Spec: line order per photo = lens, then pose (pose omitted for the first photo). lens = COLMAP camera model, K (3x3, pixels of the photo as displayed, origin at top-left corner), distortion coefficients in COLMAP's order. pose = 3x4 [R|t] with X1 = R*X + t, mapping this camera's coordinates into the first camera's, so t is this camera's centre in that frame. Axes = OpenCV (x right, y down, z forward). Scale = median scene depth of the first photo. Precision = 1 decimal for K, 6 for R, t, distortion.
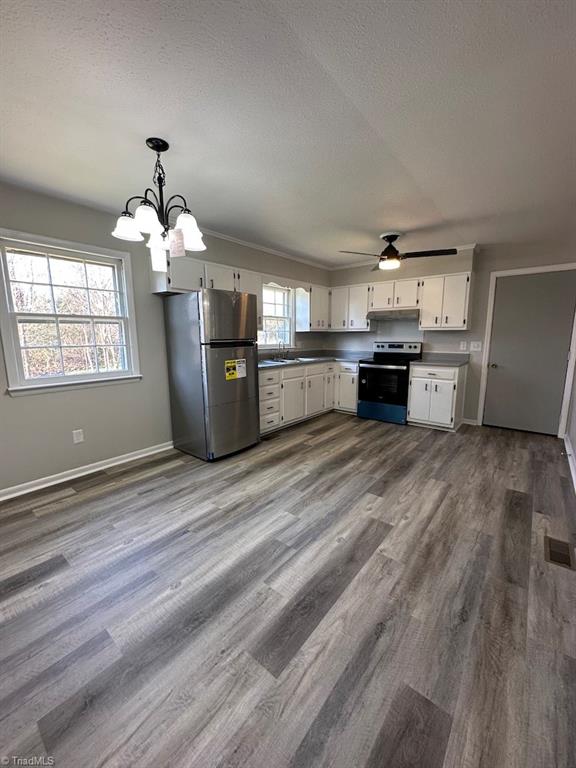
lens RADIAL K [[306.1, 0, 285.5], [0, 306.1, 384.5], [0, 0, 1]] dist [-0.001980, 0.001070]
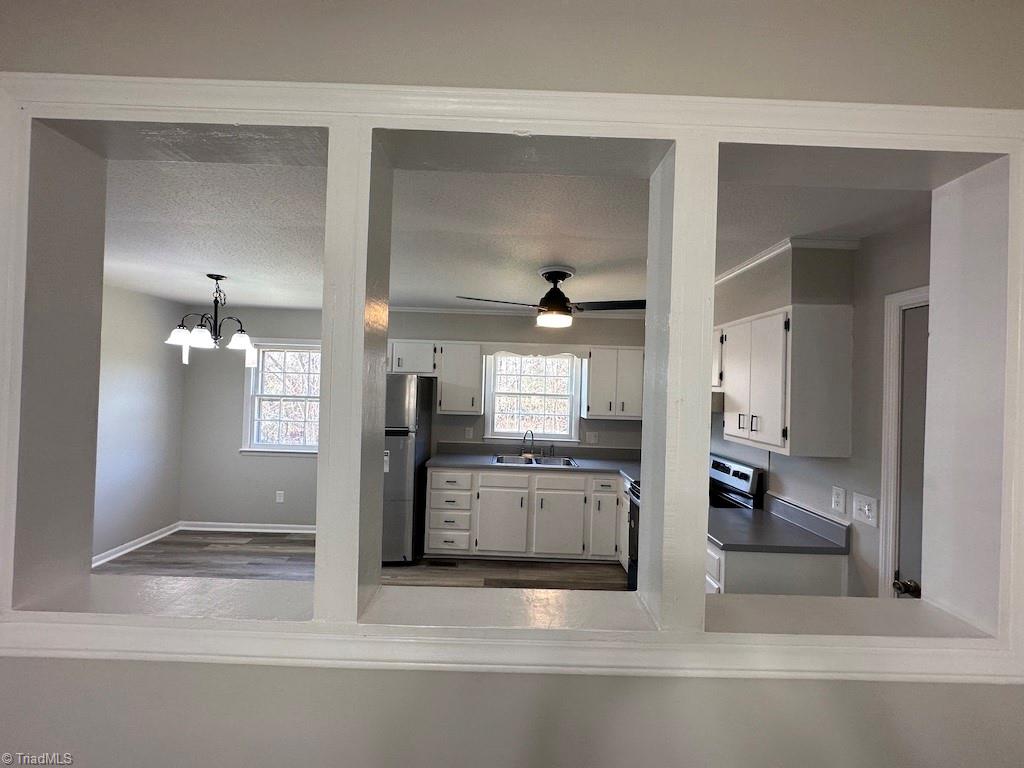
lens RADIAL K [[408.1, 0, 515.6], [0, 408.1, 386.4], [0, 0, 1]] dist [-0.001980, 0.001070]
pose [[0.636675, 0.023768, -0.770766, 0.789880], [-0.154359, 0.983223, -0.097186, -0.169956], [0.755525, 0.180850, 0.629662, 0.446960]]
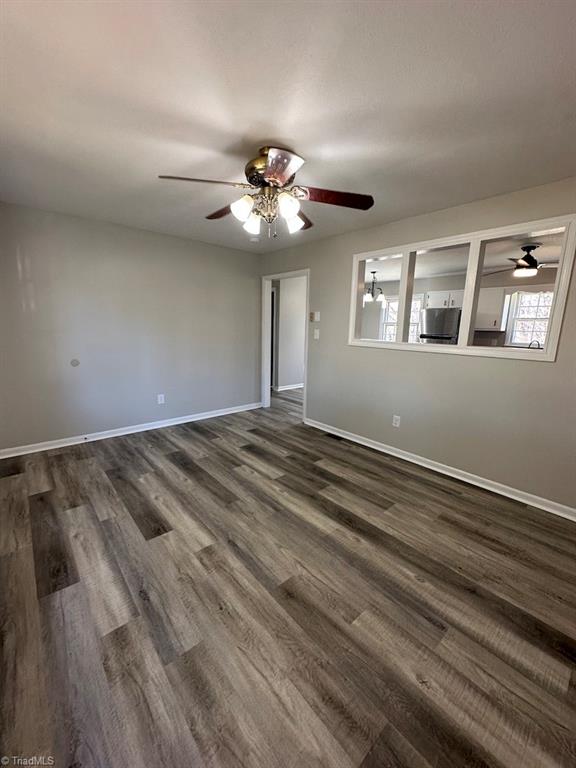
lens RADIAL K [[306.1, 0, 288.2], [0, 306.1, 383.9], [0, 0, 1]] dist [-0.001980, 0.001070]
pose [[-0.173789, 0.193878, -0.965509, 1.449872], [-0.172730, 0.959228, 0.223708, -0.100918], [0.969516, 0.205650, -0.133215, 0.372671]]
